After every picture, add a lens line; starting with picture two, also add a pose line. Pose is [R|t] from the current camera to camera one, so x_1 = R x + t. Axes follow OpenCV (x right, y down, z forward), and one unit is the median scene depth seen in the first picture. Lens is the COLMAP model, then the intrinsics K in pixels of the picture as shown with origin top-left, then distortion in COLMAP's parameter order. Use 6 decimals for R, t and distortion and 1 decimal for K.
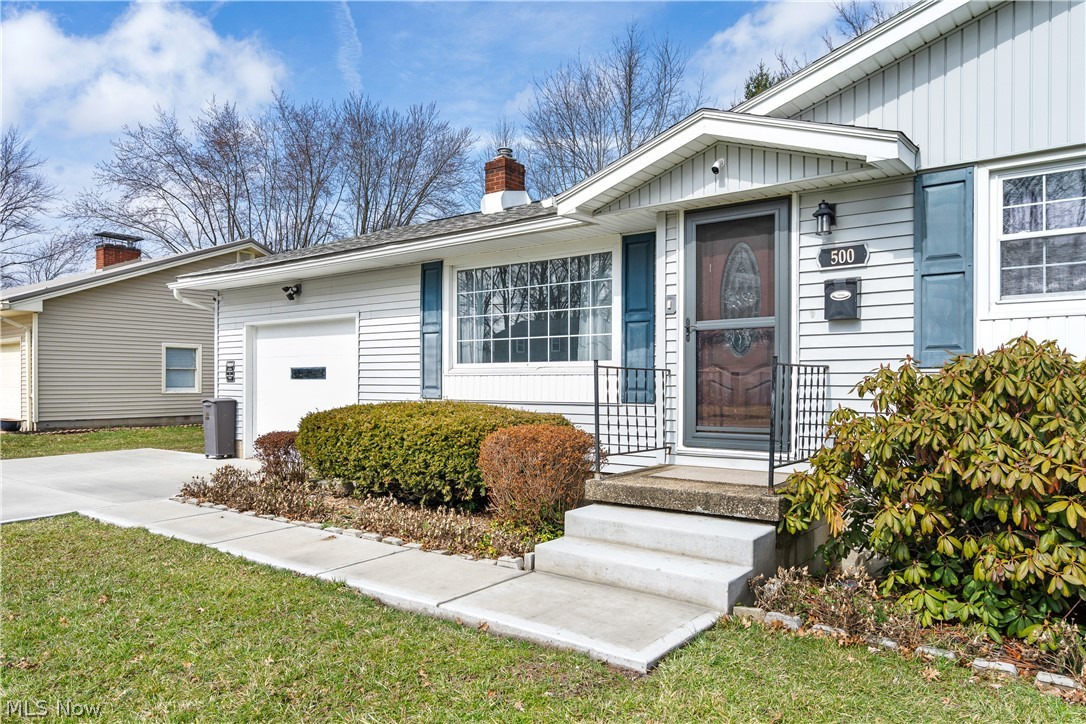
lens RADIAL K [[752.2, 0, 540.3], [0, 752.2, 384.5], [0, 0, 1]] dist [0.003053, -0.000313]
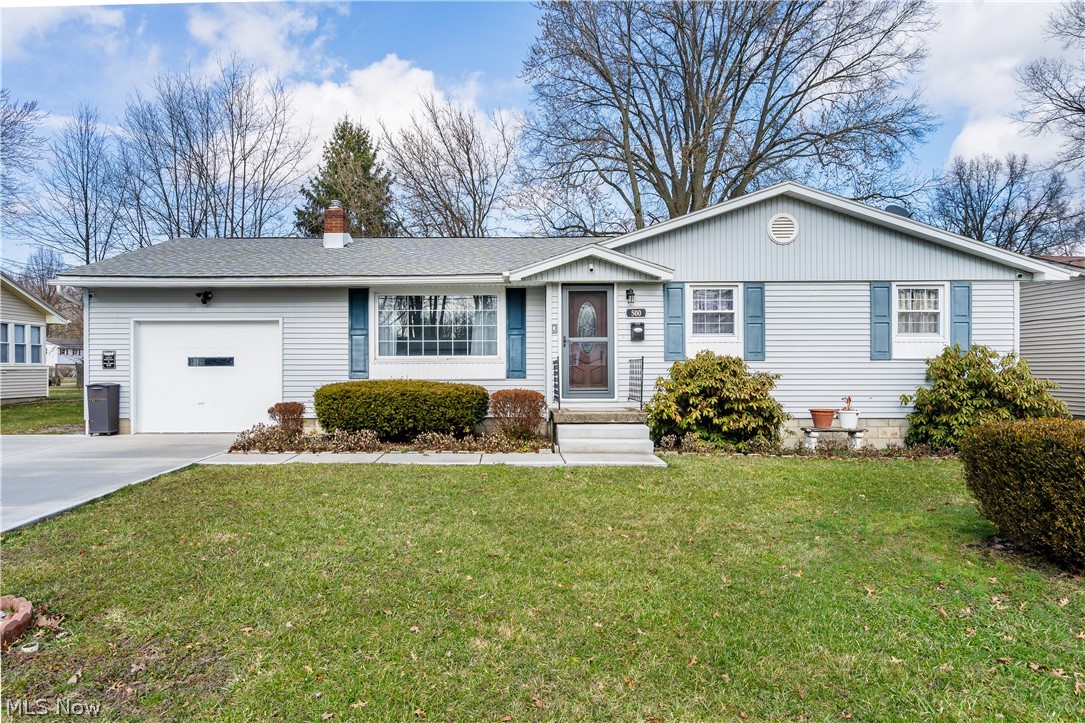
lens RADIAL K [[690.6, 0, 515.0], [0, 690.6, 375.3], [0, 0, 1]] dist [0.007734, -0.001725]
pose [[0.784790, -0.009123, 0.619695, -0.756308], [0.006228, 0.999957, 0.006835, 0.004090], [-0.619730, -0.001504, 0.784813, -0.279747]]
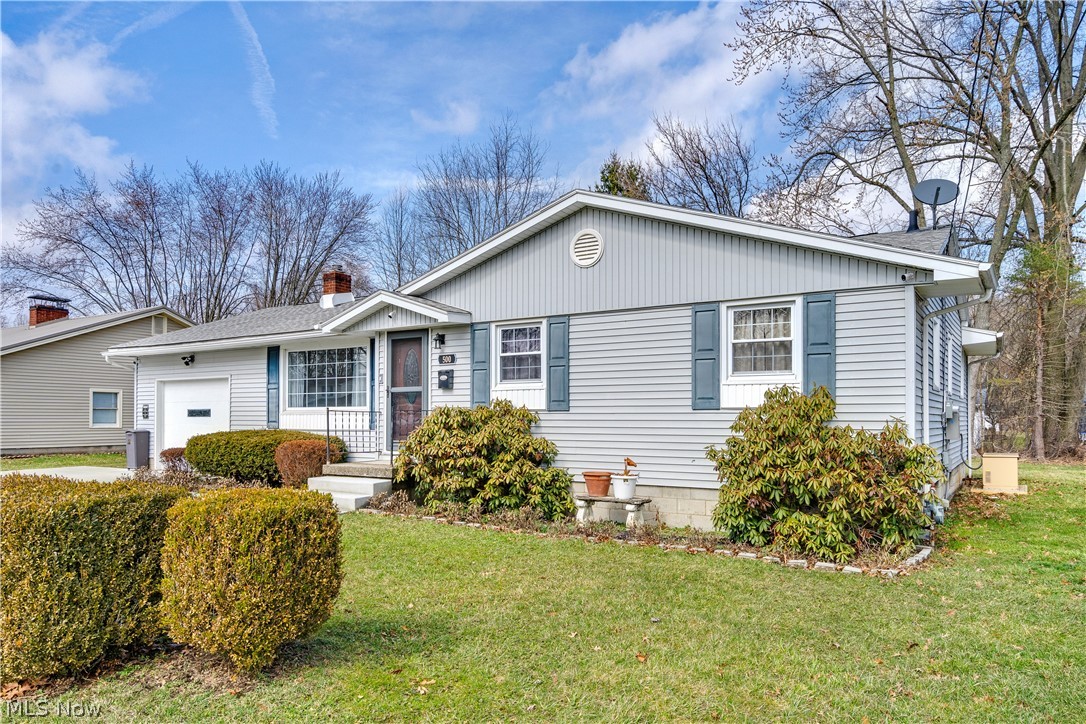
lens RADIAL K [[747.9, 0, 546.0], [0, 747.9, 410.6], [0, 0, 1]] dist [0.007361, 0.001384]
pose [[0.995085, 0.000913, 0.099024, 0.290134], [0.000656, 0.999875, -0.015808, 0.005716], [-0.099026, 0.015795, 0.994959, -0.699746]]
